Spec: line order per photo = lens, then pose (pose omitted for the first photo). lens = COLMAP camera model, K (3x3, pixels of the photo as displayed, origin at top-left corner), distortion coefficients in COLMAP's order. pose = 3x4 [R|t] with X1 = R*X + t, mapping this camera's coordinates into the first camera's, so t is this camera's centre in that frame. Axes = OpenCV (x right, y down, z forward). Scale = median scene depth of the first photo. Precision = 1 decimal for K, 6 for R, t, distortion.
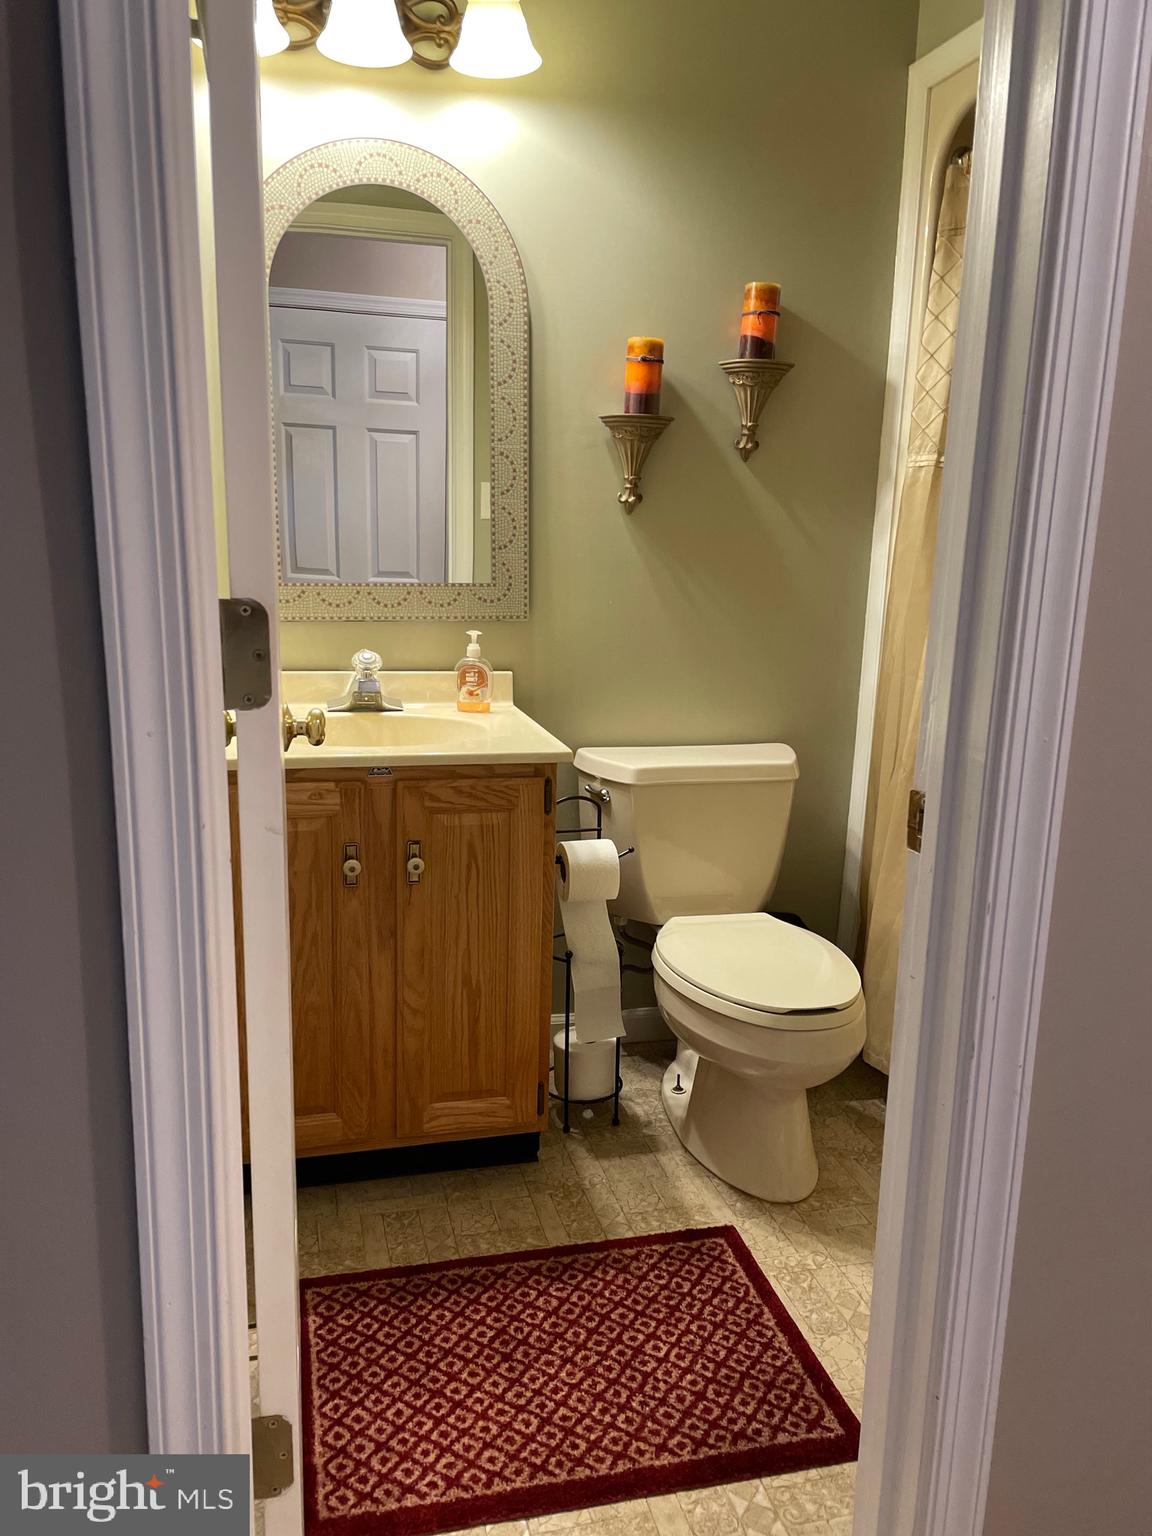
lens RADIAL K [[1171.3, 0, 575.3], [0, 1171.3, 793.9], [0, 0, 1]] dist [0.101777, -0.154996]
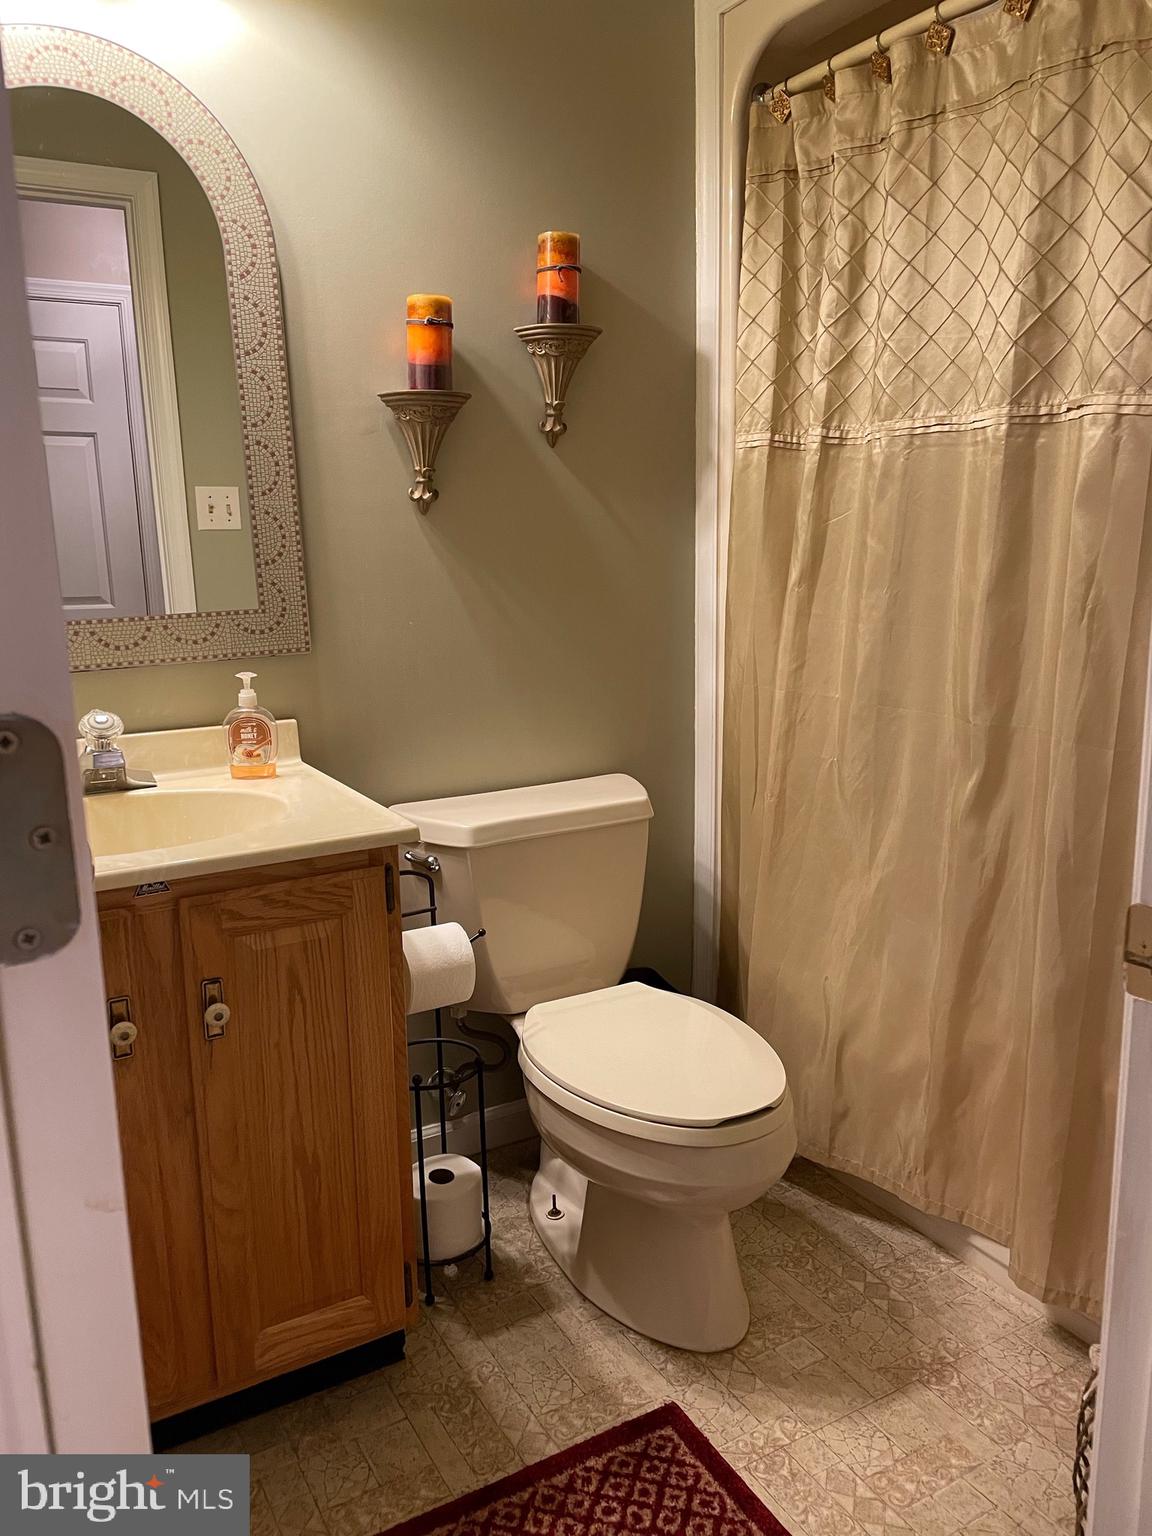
lens RADIAL K [[1166.7, 0, 576.0], [0, 1166.7, 768.0], [0, 0, 1]] dist [0.082095, -0.108824]
pose [[0.964165, -0.096934, 0.246959, -0.073836], [0.102580, 0.994674, -0.010068, -0.047786], [-0.244668, 0.035040, 0.968974, 0.211512]]
